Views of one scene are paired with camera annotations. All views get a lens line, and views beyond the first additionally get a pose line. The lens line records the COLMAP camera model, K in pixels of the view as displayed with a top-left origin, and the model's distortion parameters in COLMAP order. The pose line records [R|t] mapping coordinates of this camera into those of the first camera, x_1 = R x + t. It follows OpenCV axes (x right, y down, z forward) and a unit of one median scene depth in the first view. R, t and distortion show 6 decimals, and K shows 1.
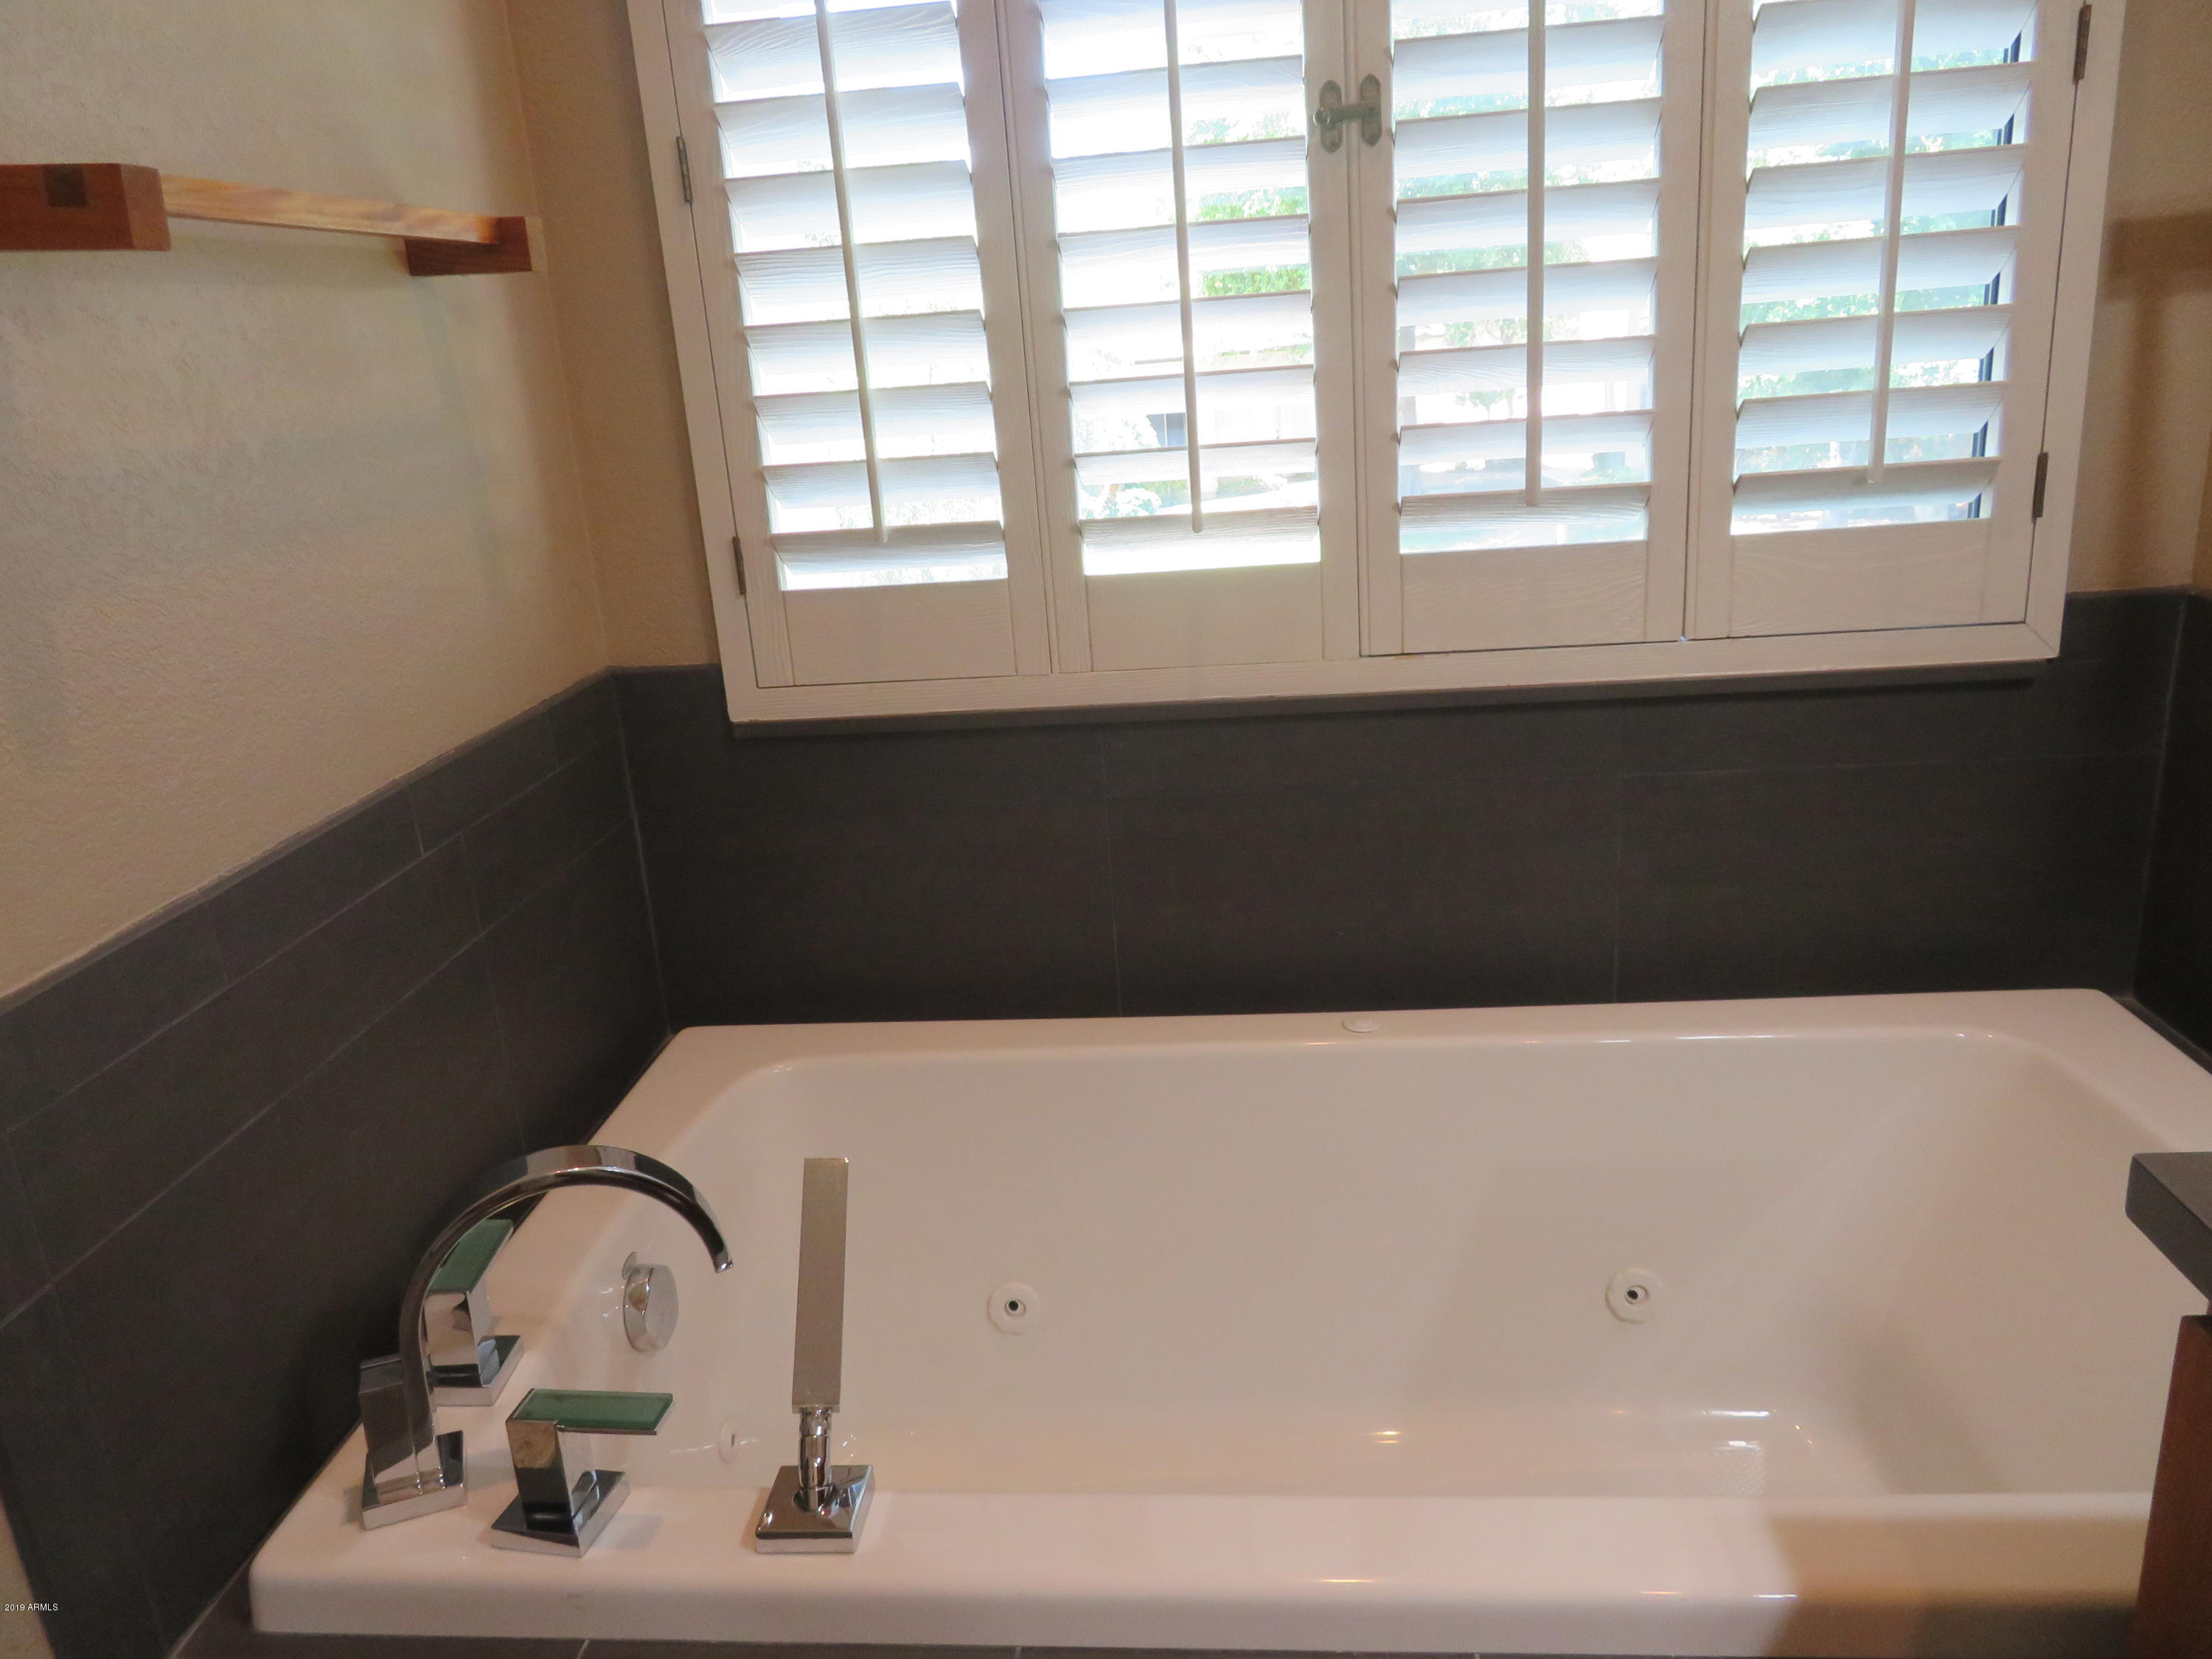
lens RADIAL K [[1582.8, 0, 1108.8], [0, 1582.8, 829.9], [0, 0, 1]] dist [-0.012117, 0.008783]
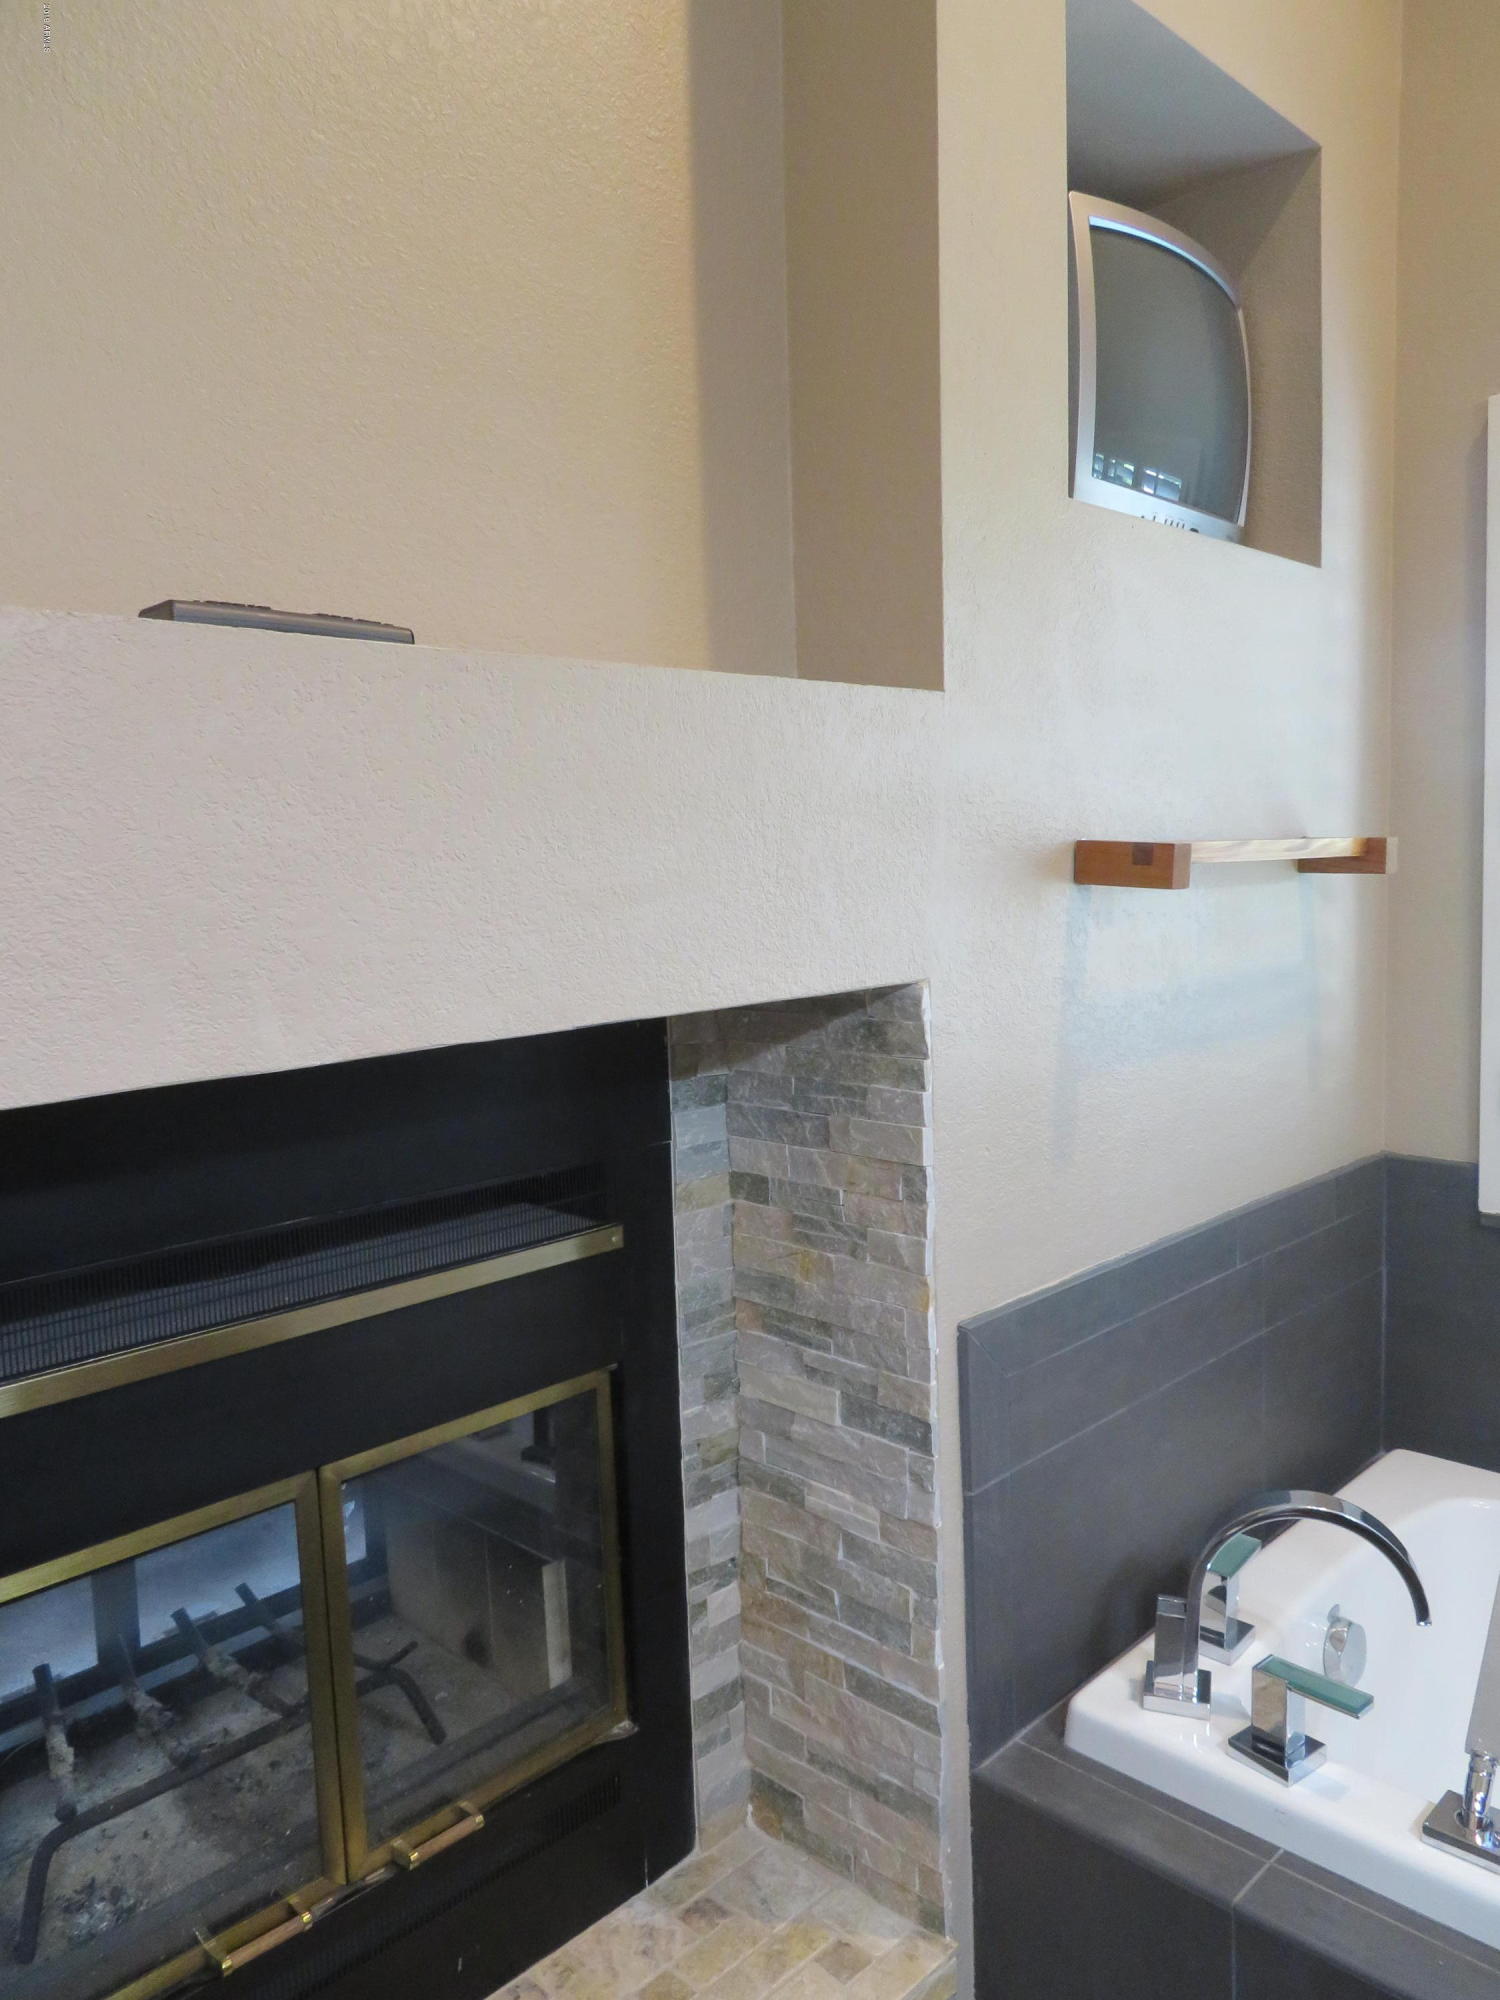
lens RADIAL K [[1431.1, 0, 761.8], [0, 1431.1, 1021.3], [0, 0, 1]] dist [-0.012117, 0.008783]
pose [[0.766454, 0.097182, -0.634904, 0.042117], [-0.203697, 0.974239, -0.096781, 0.016315], [0.609143, 0.203506, 0.766505, -0.369037]]
